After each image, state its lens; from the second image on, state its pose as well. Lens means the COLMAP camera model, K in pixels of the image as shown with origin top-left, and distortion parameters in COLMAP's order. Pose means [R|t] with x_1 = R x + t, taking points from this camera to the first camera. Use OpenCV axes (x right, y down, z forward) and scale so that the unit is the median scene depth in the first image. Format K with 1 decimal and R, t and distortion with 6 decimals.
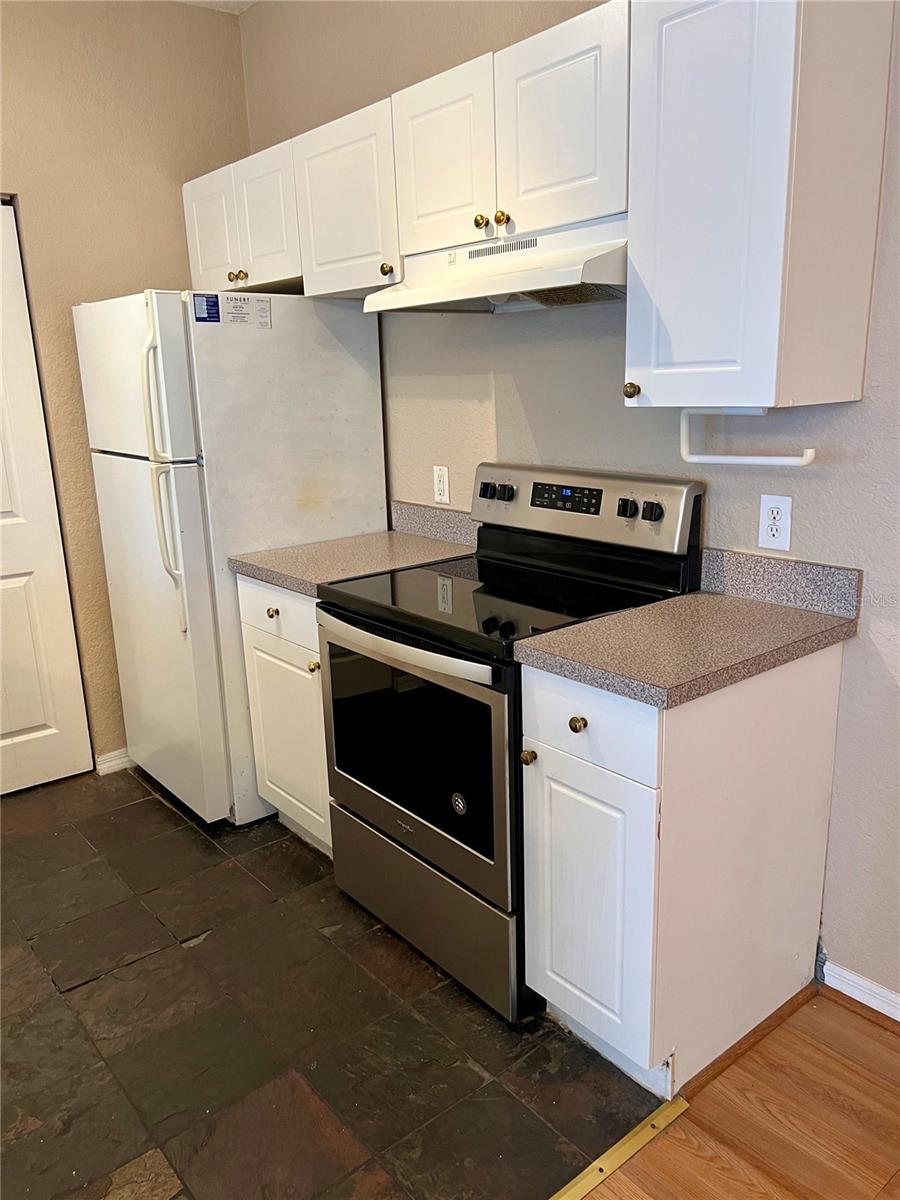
lens RADIAL K [[901.0, 0, 455.2], [0, 901.0, 612.7], [0, 0, 1]] dist [0.062864, -0.076581]
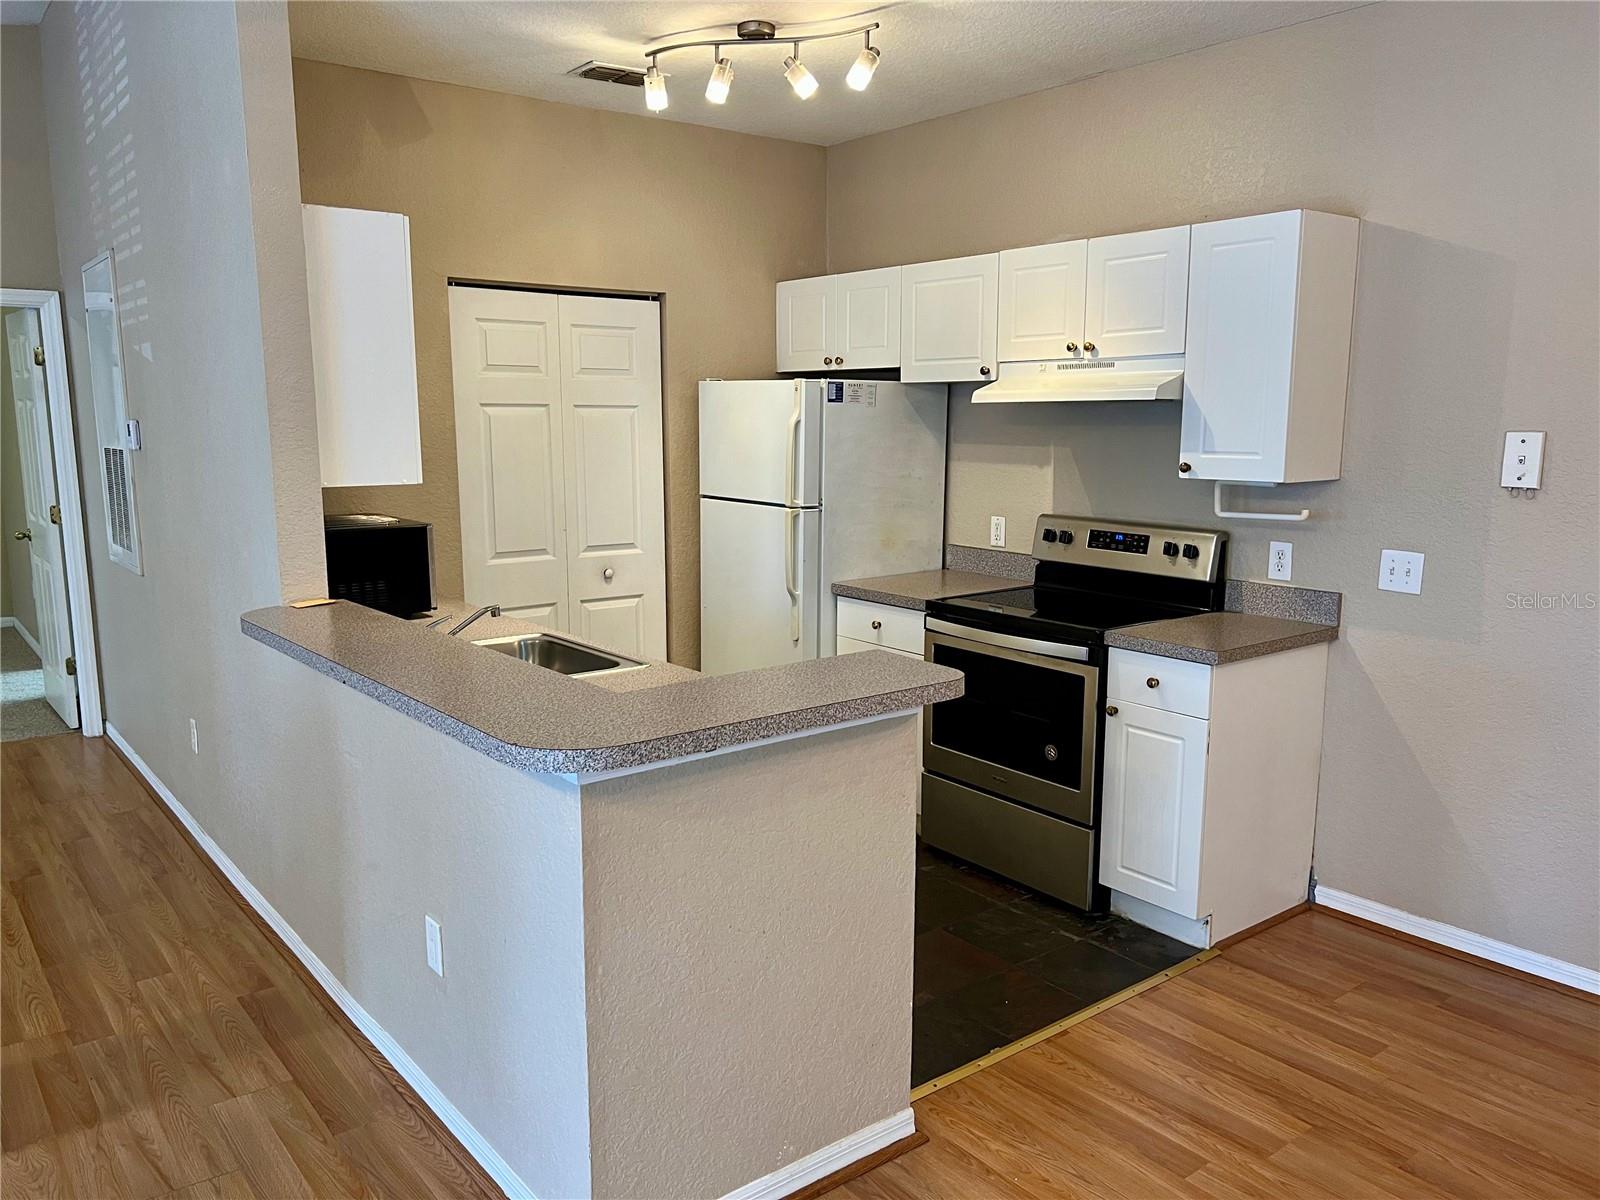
lens RADIAL K [[1205.5, 0, 793.7], [0, 1205.5, 616.5], [0, 0, 1]] dist [0.061283, -0.066245]
pose [[0.999246, 0.034112, -0.018519, -0.352550], [-0.035589, 0.995631, -0.086331, 0.169816], [0.015493, 0.086925, 0.996094, -0.856478]]
